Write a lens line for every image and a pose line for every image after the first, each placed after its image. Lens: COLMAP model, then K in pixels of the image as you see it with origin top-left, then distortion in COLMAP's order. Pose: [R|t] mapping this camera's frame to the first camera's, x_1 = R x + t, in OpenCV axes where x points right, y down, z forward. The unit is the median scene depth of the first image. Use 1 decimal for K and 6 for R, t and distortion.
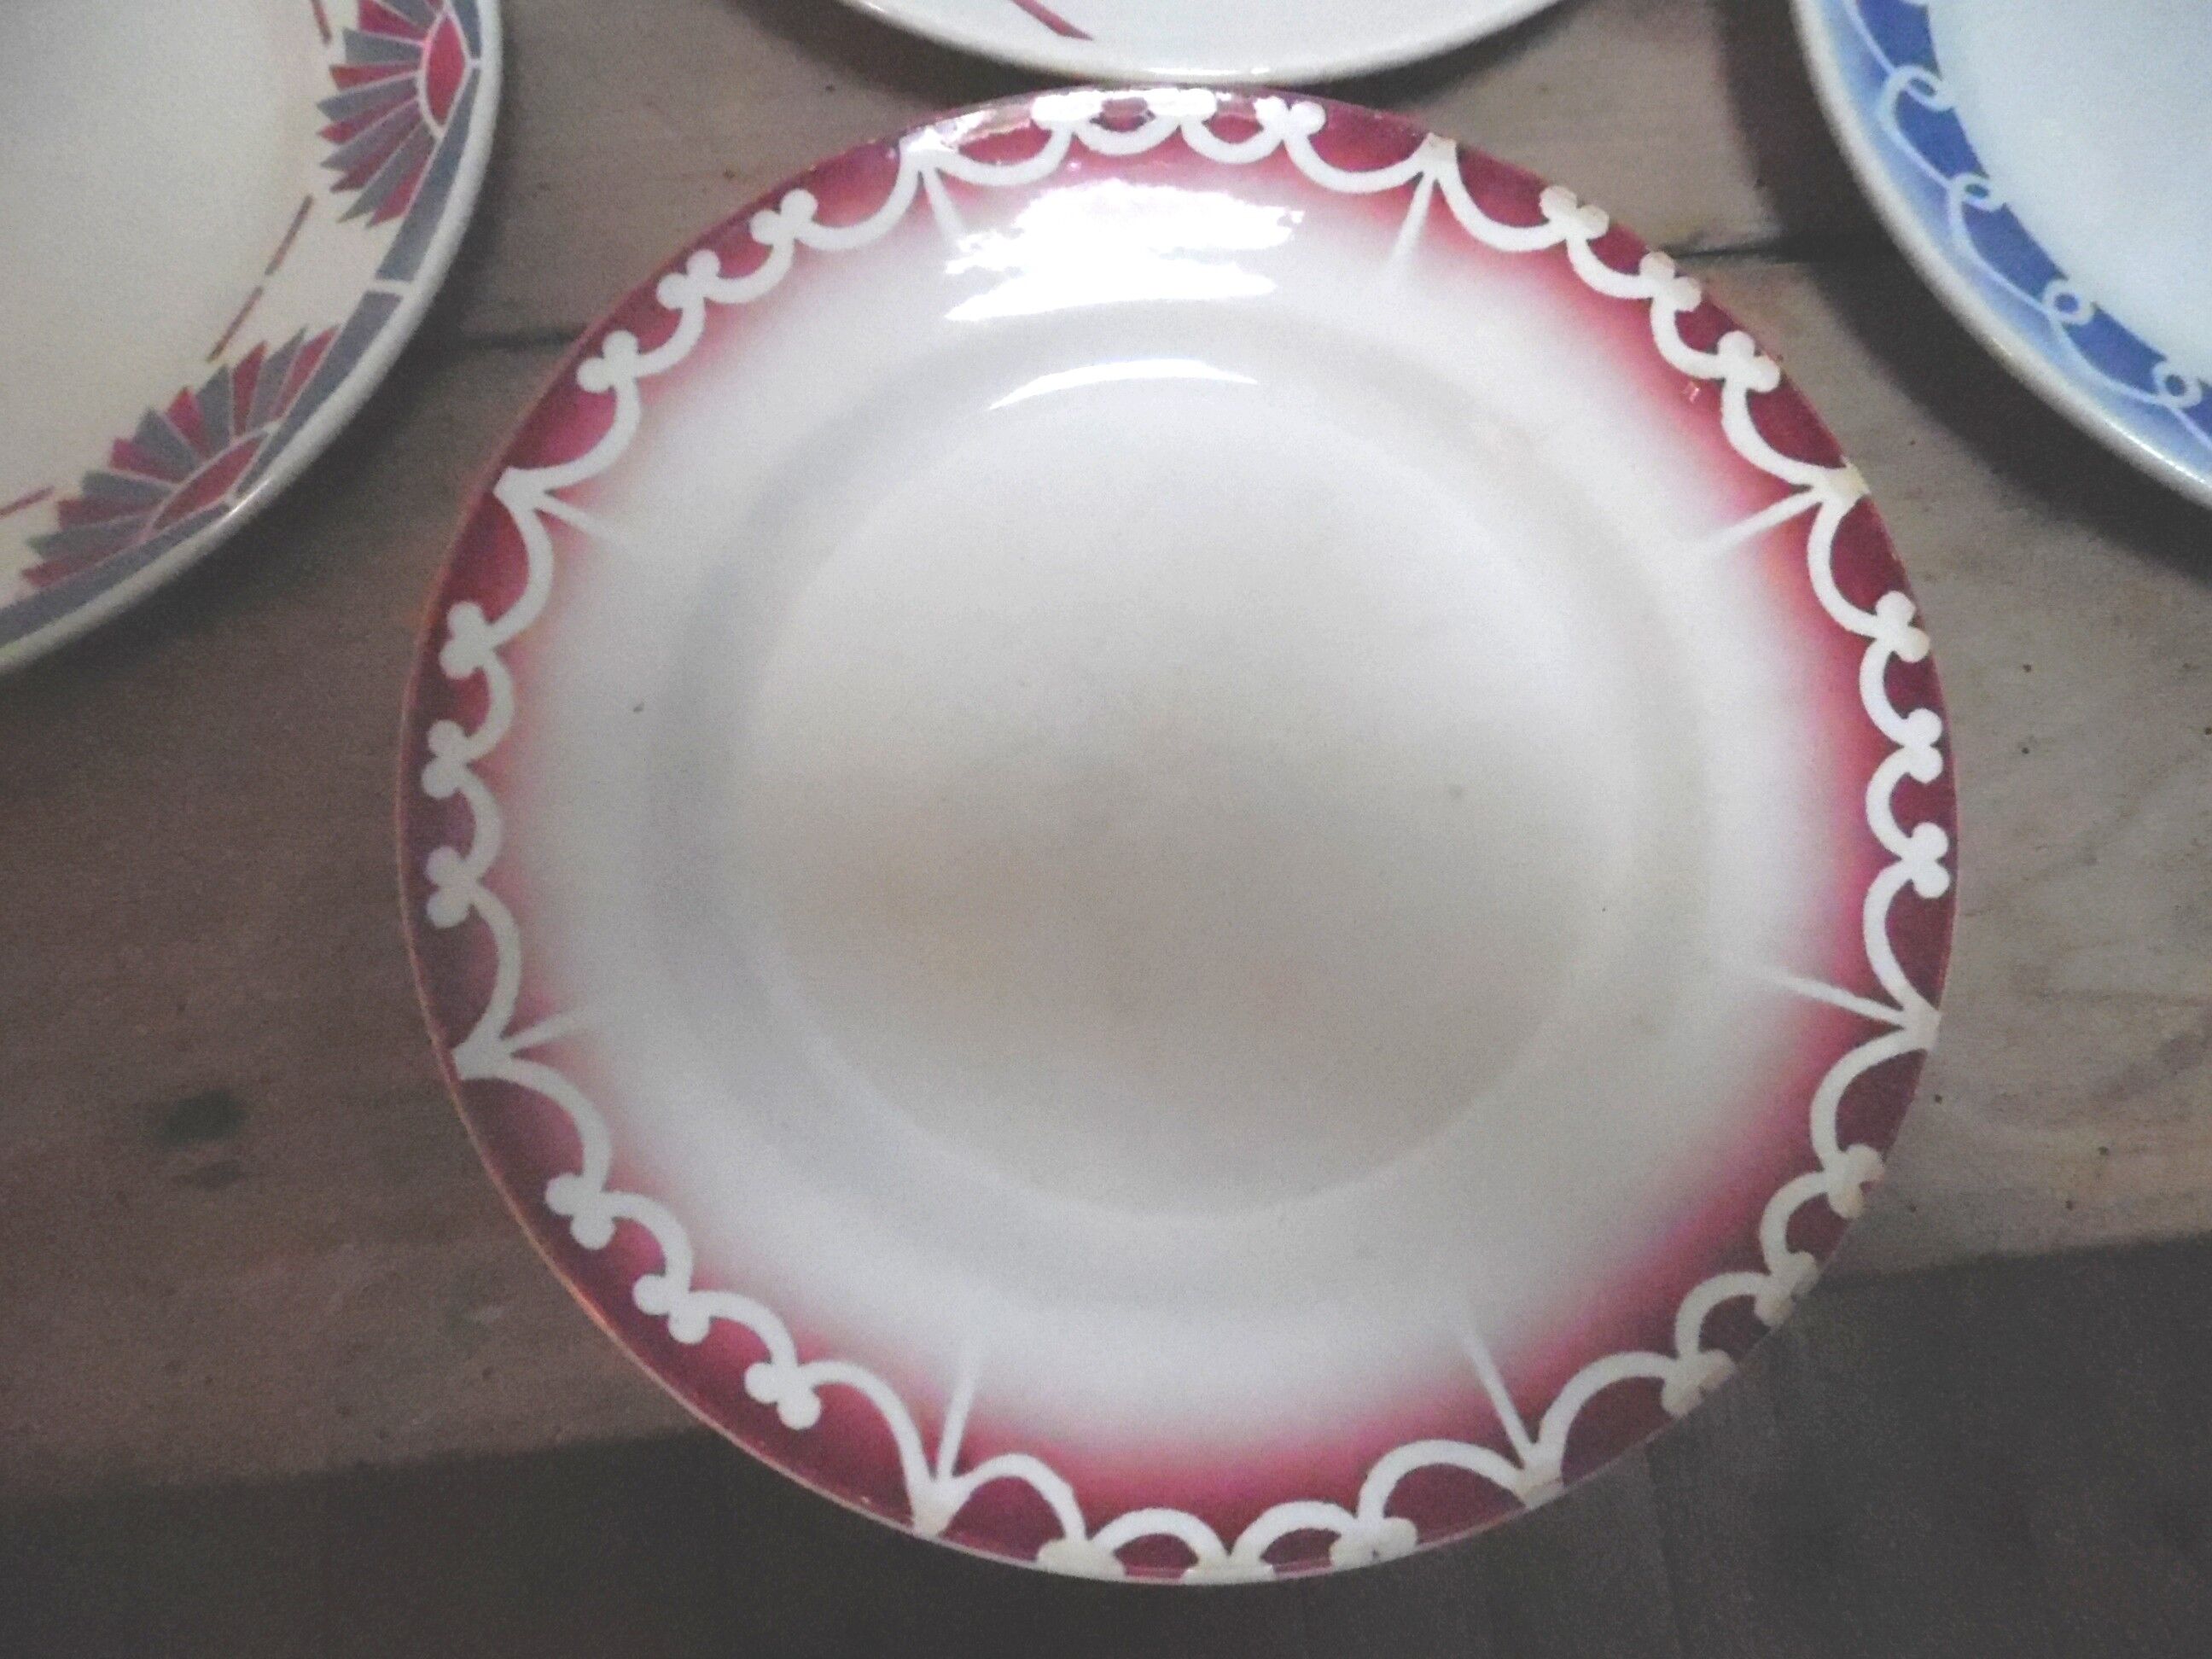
lens RADIAL K [[1552.2, 0, 1106.0], [0, 1552.2, 829.5], [0, 0, 1]] dist [0.000094, -0.002998]
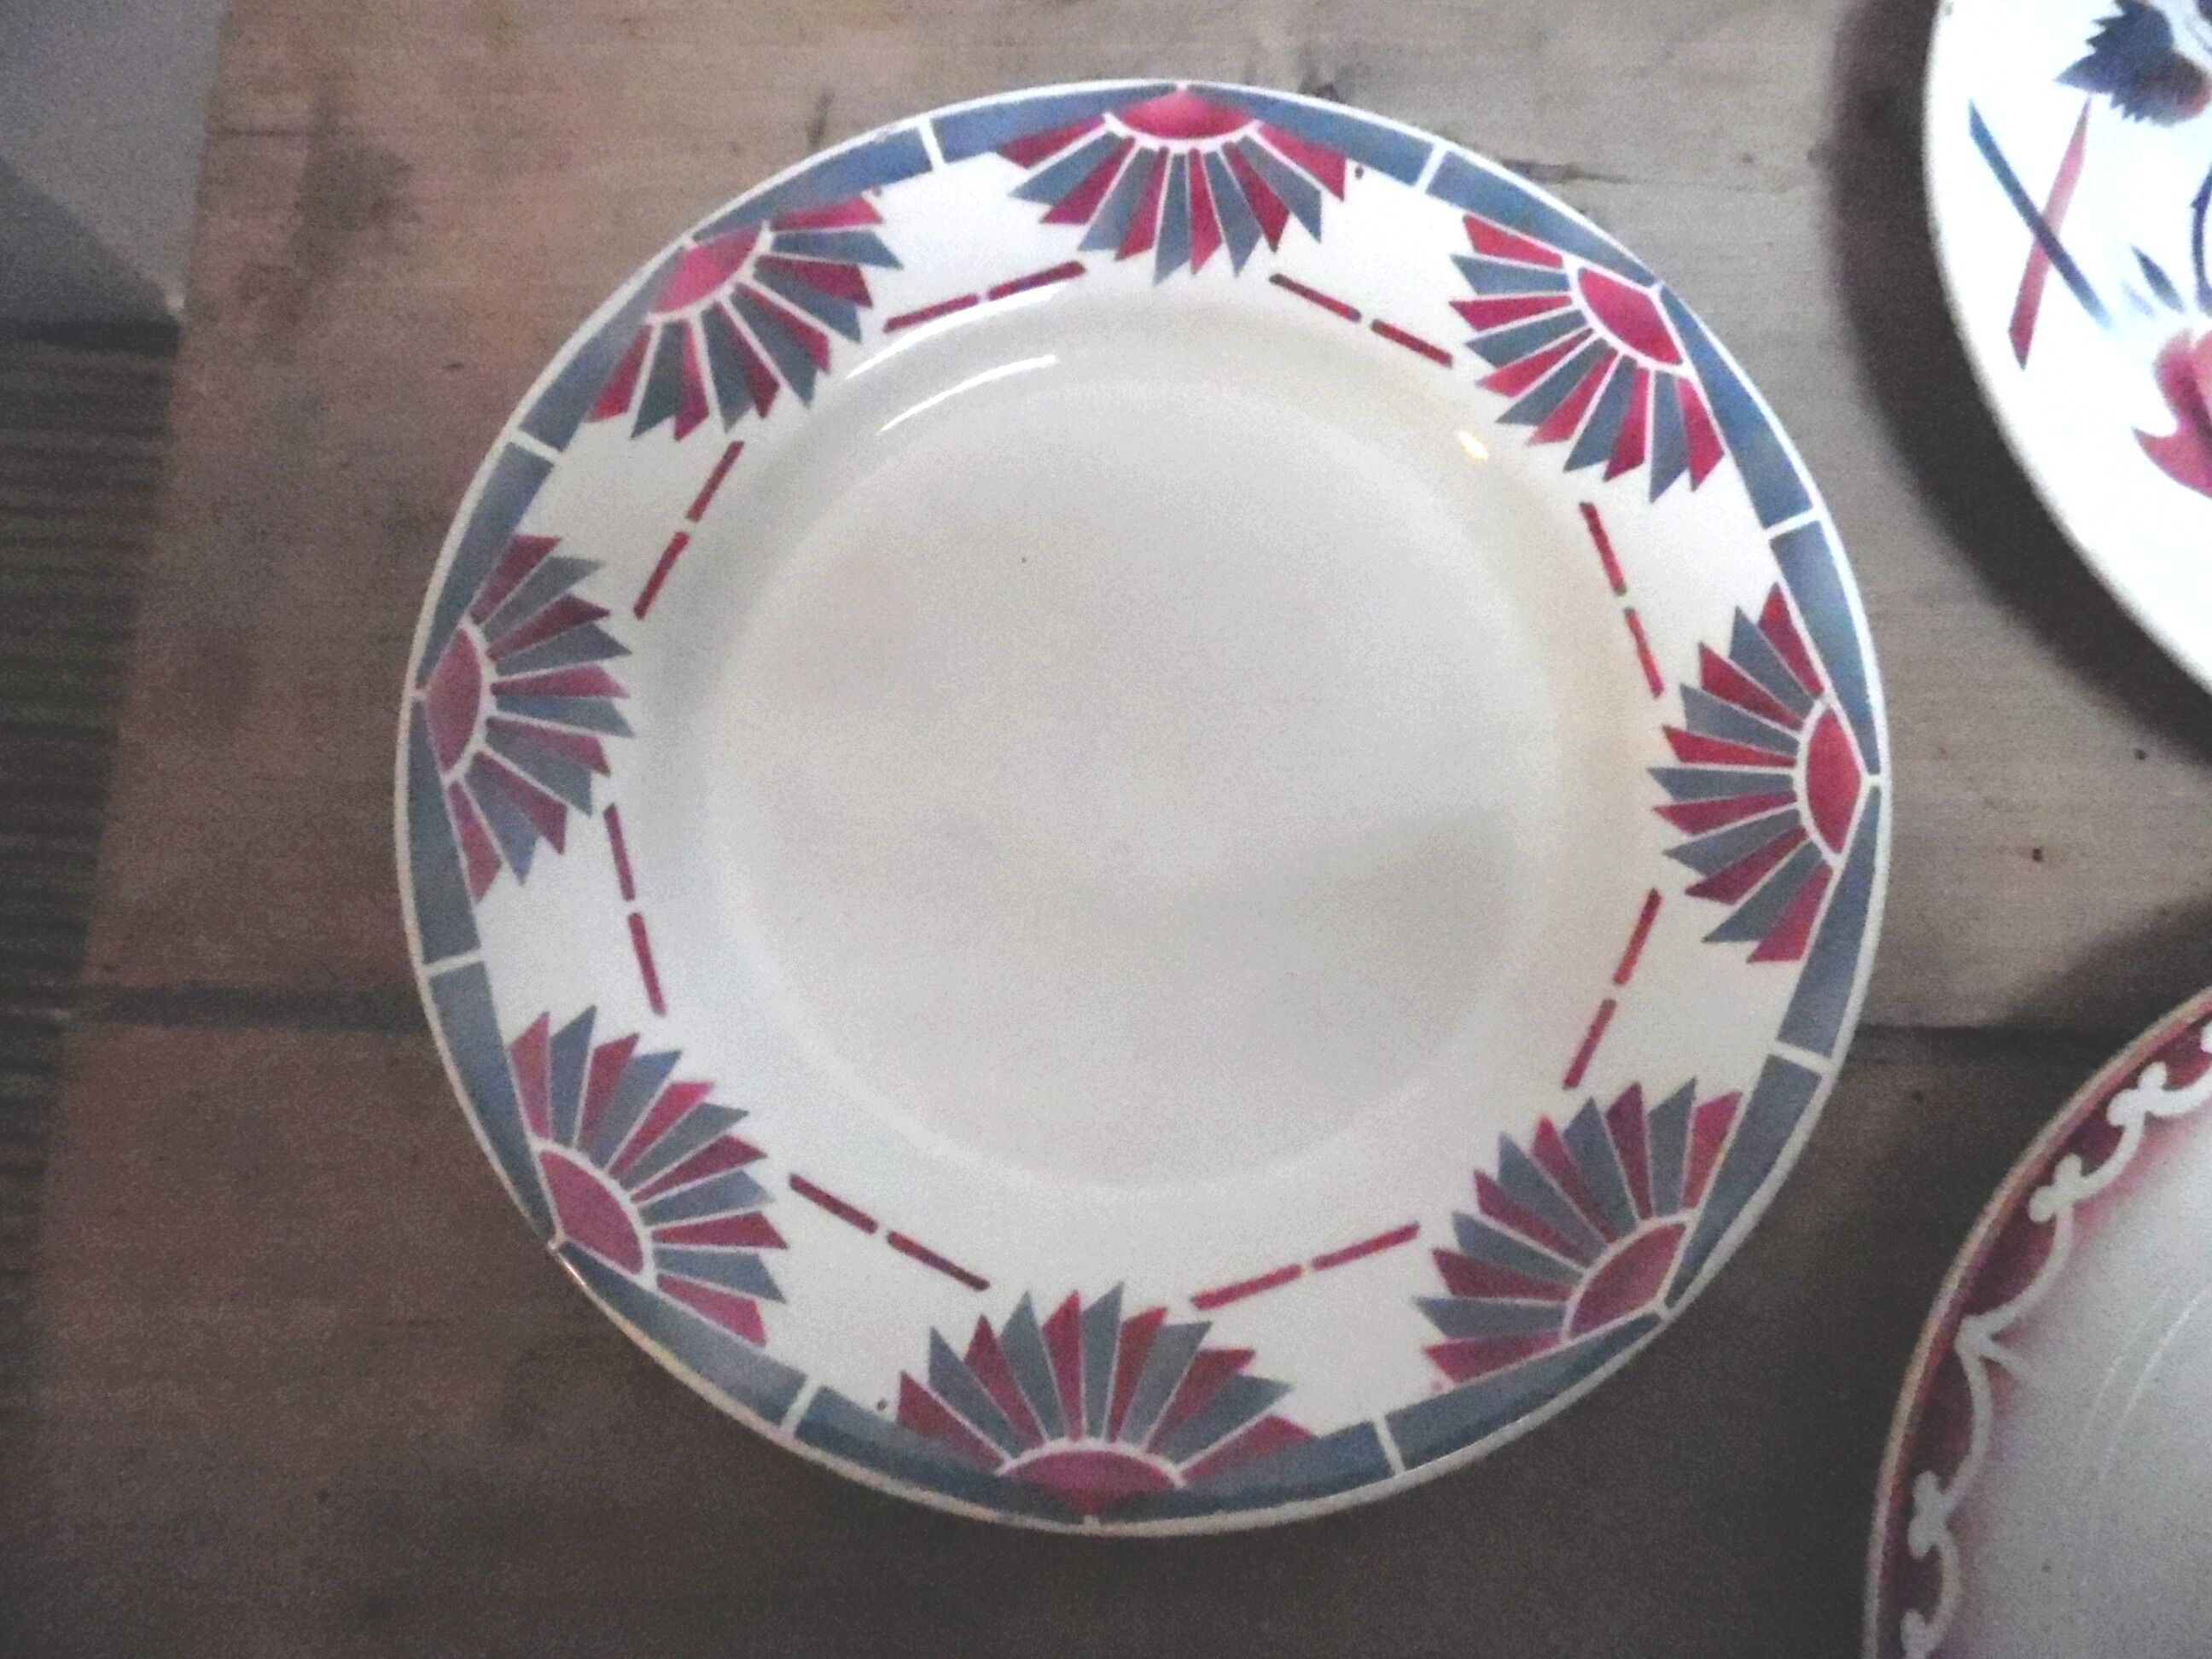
lens RADIAL K [[1560.3, 0, 1106.0], [0, 1560.3, 829.5], [0, 0, 1]] dist [-0.004141, -0.008700]
pose [[0.991931, 0.117344, -0.047991, -0.840614], [-0.111653, 0.987889, 0.107743, -0.535286], [0.060053, -0.101515, 0.993020, 0.063720]]
